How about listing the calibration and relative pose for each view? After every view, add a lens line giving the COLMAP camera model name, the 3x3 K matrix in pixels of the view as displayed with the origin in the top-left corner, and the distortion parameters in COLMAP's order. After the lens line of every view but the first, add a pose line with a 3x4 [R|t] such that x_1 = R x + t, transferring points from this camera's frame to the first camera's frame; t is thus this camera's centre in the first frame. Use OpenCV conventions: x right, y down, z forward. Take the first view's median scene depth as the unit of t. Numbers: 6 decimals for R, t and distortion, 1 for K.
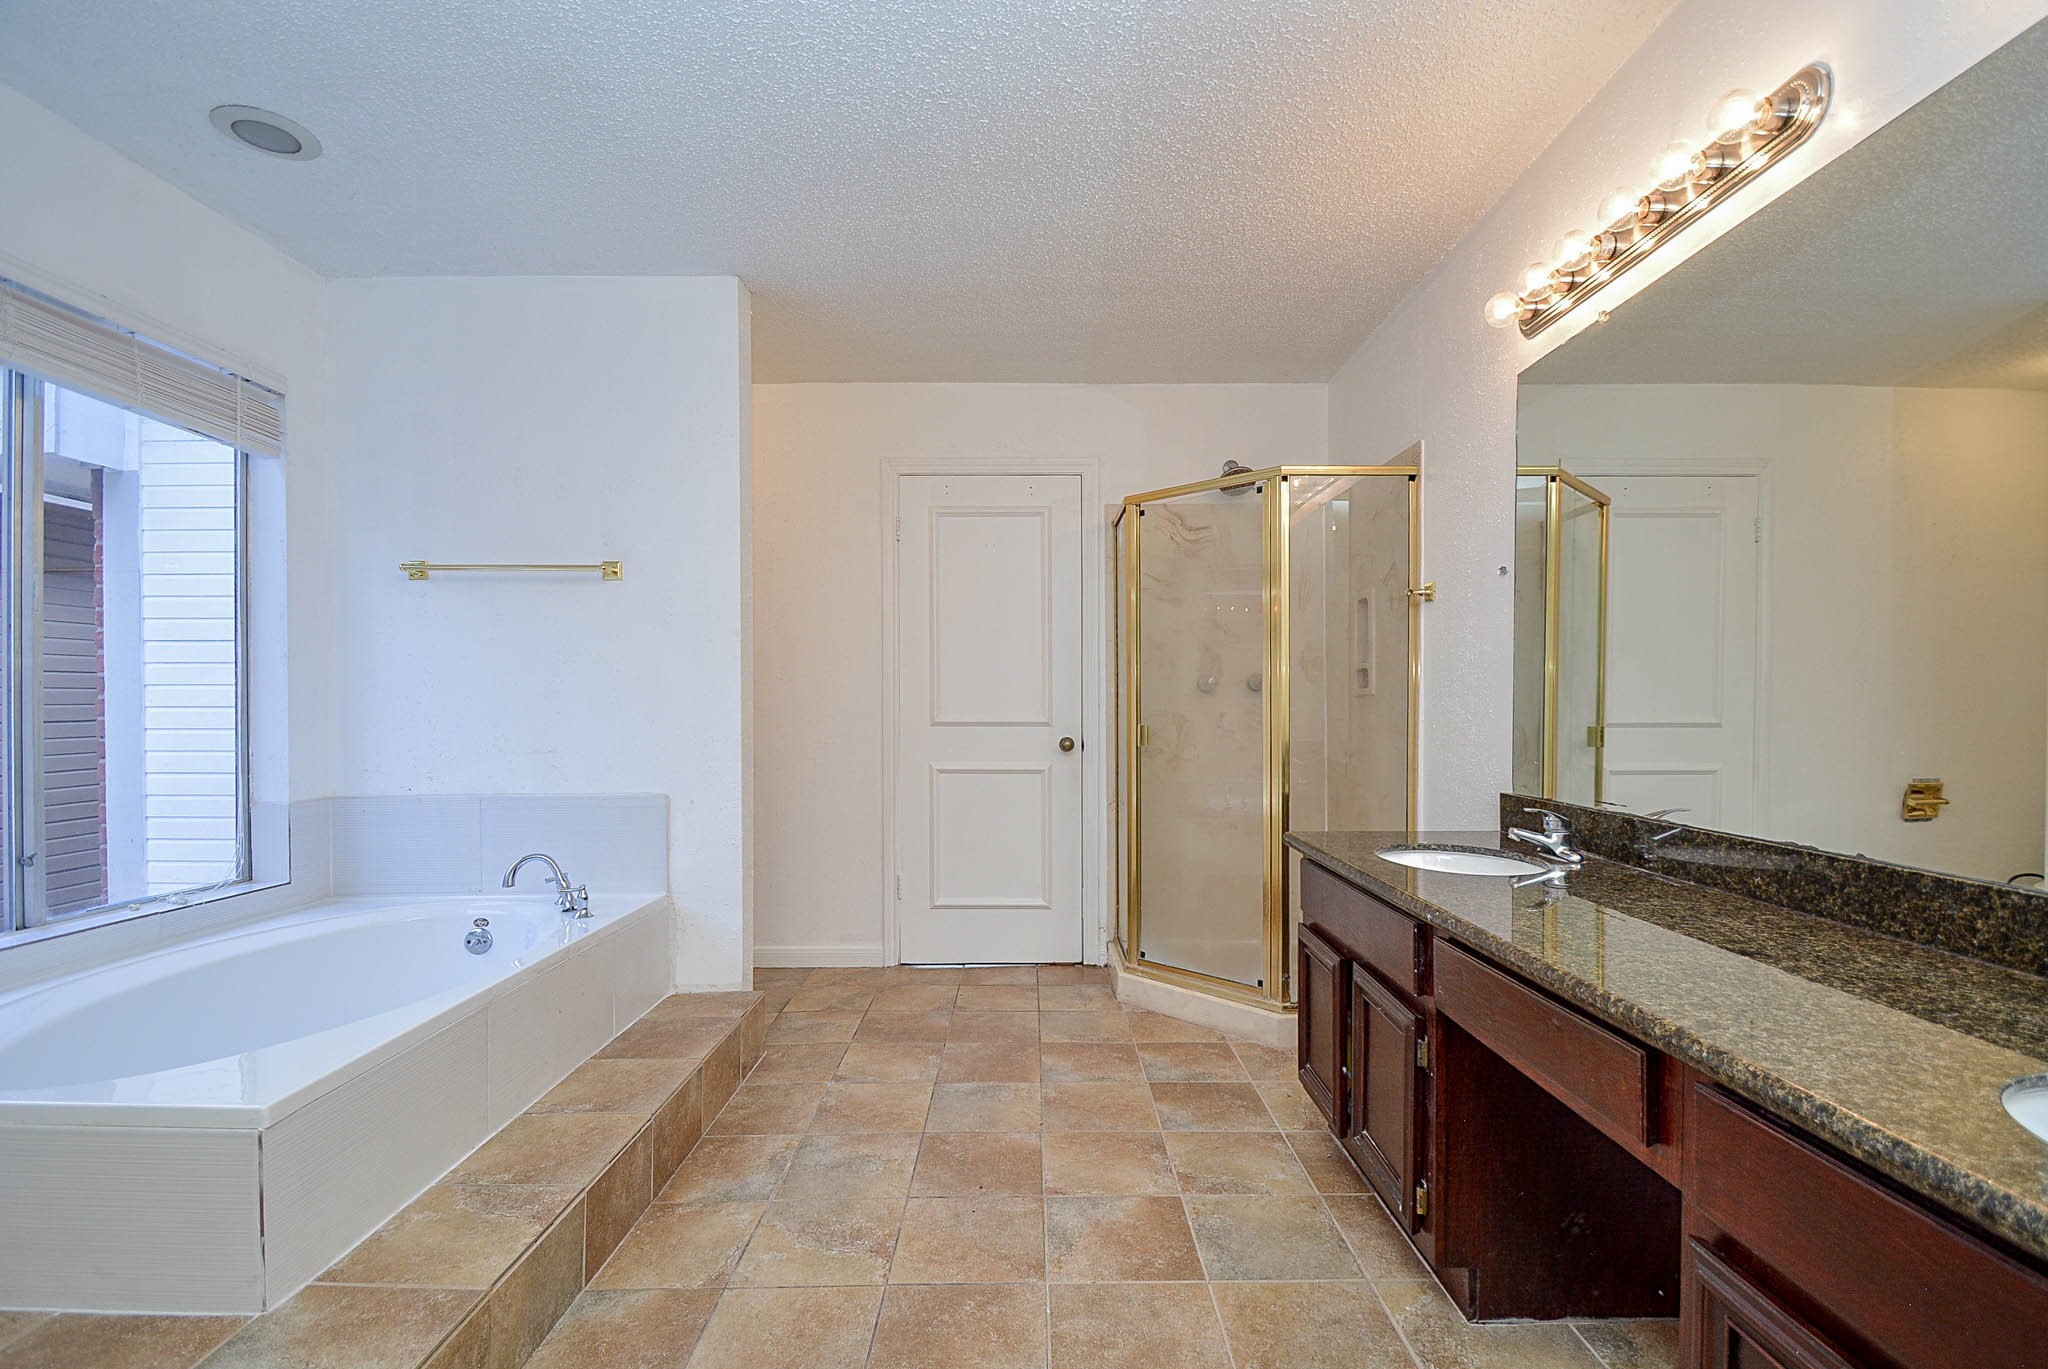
lens RADIAL K [[914.5, 0, 1032.7], [0, 914.5, 712.4], [0, 0, 1]] dist [0.008461, -0.014665]
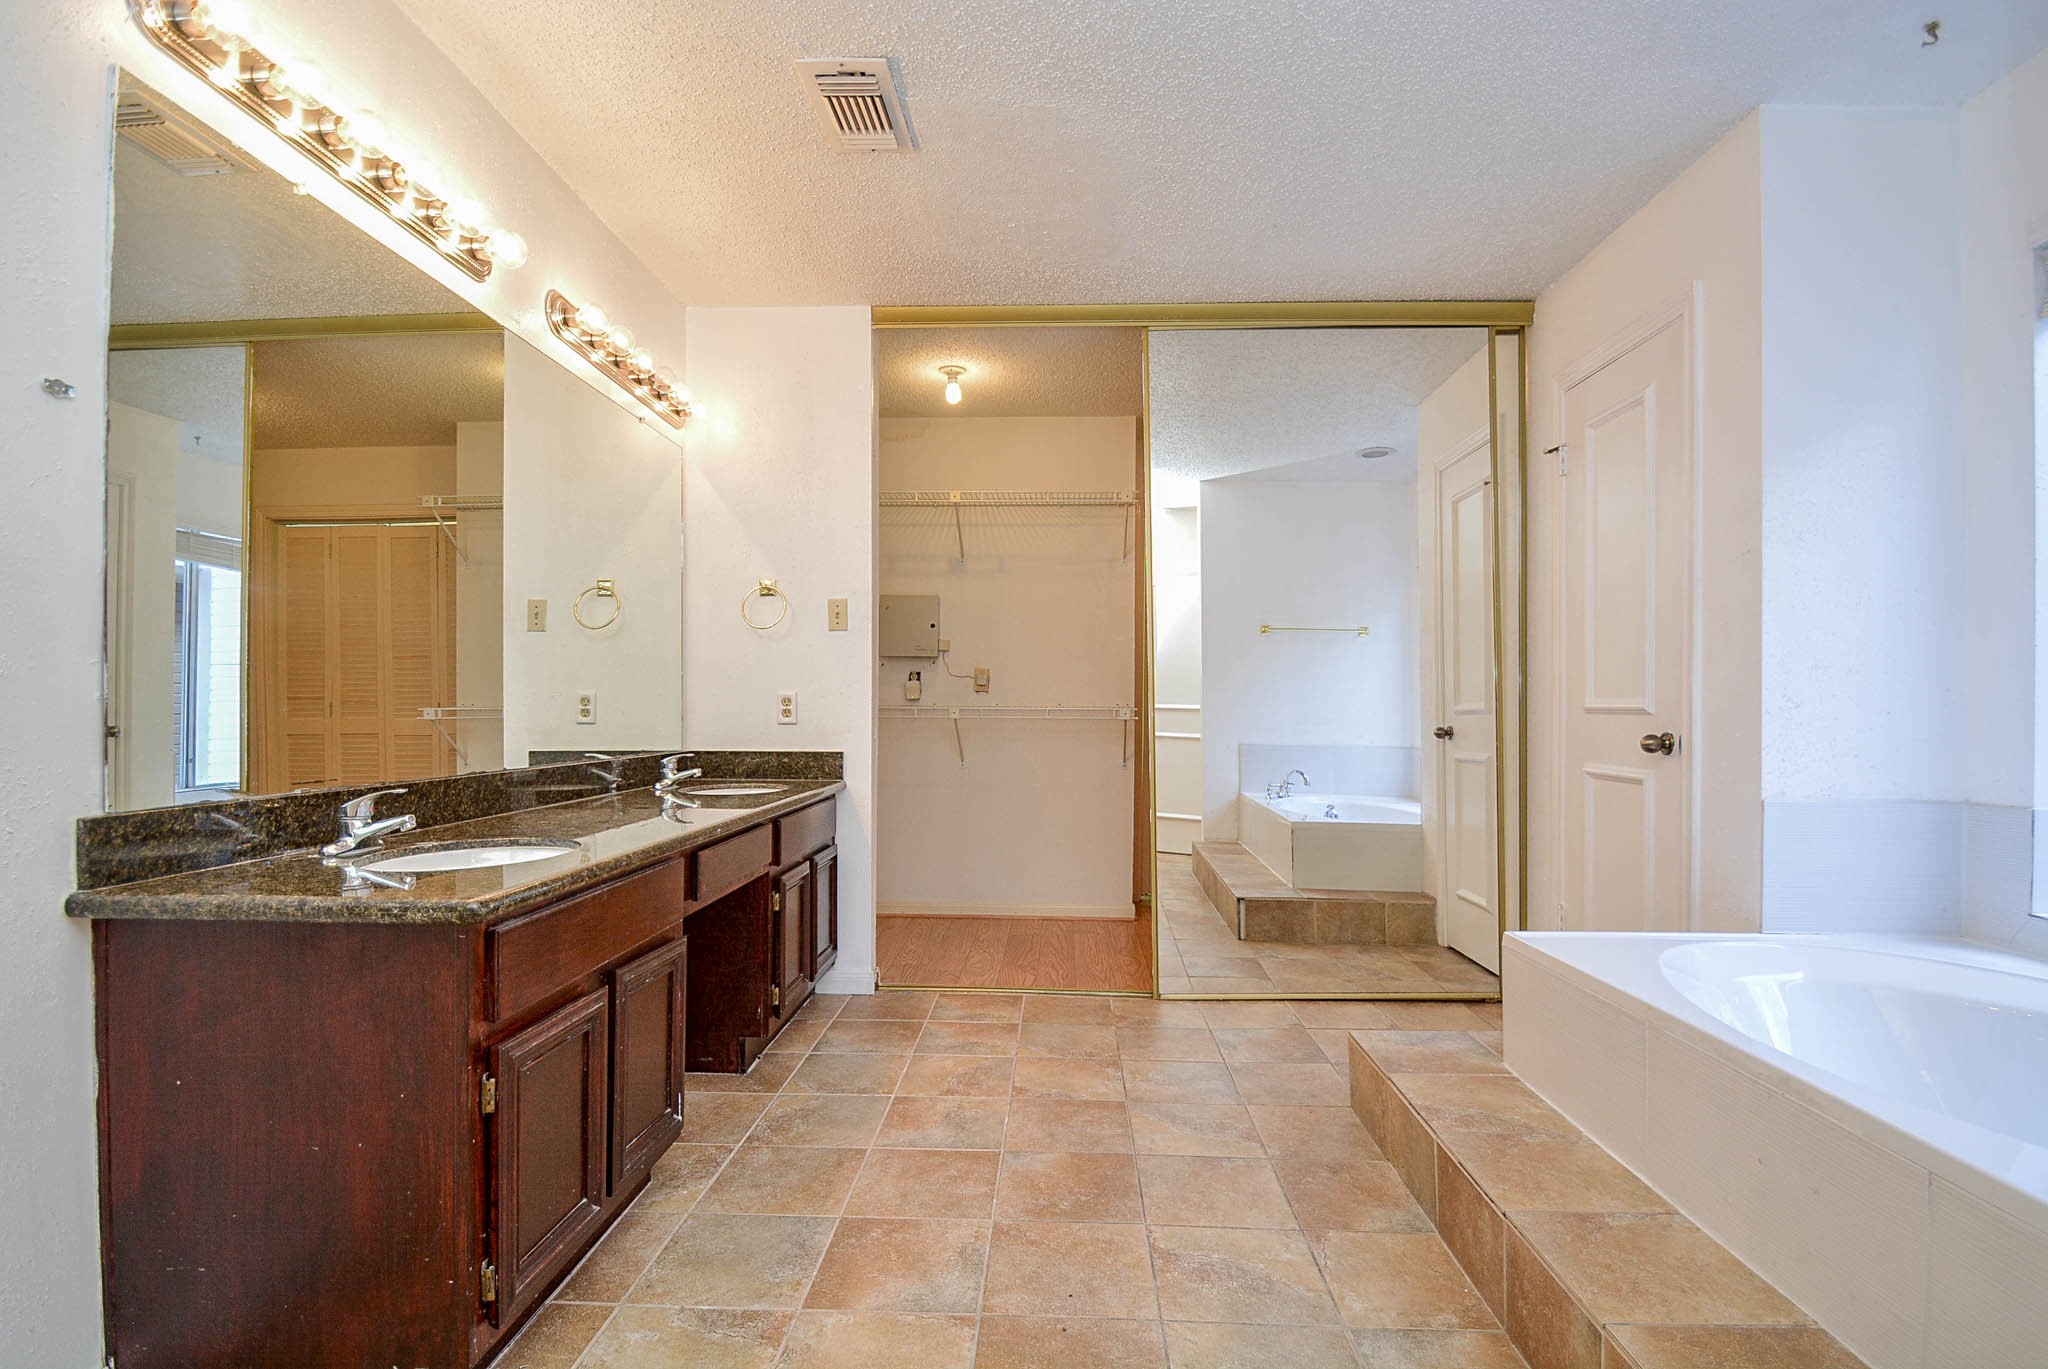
lens RADIAL K [[988.9, 0, 1024.0], [0, 988.9, 684.5], [0, 0, 1]] dist [-0.000003, -0.000006]
pose [[-0.998967, -0.000940, 0.045426, -0.066748], [-0.001659, 0.999874, -0.015791, 0.024745], [-0.045405, -0.015851, -0.998843, 2.001451]]
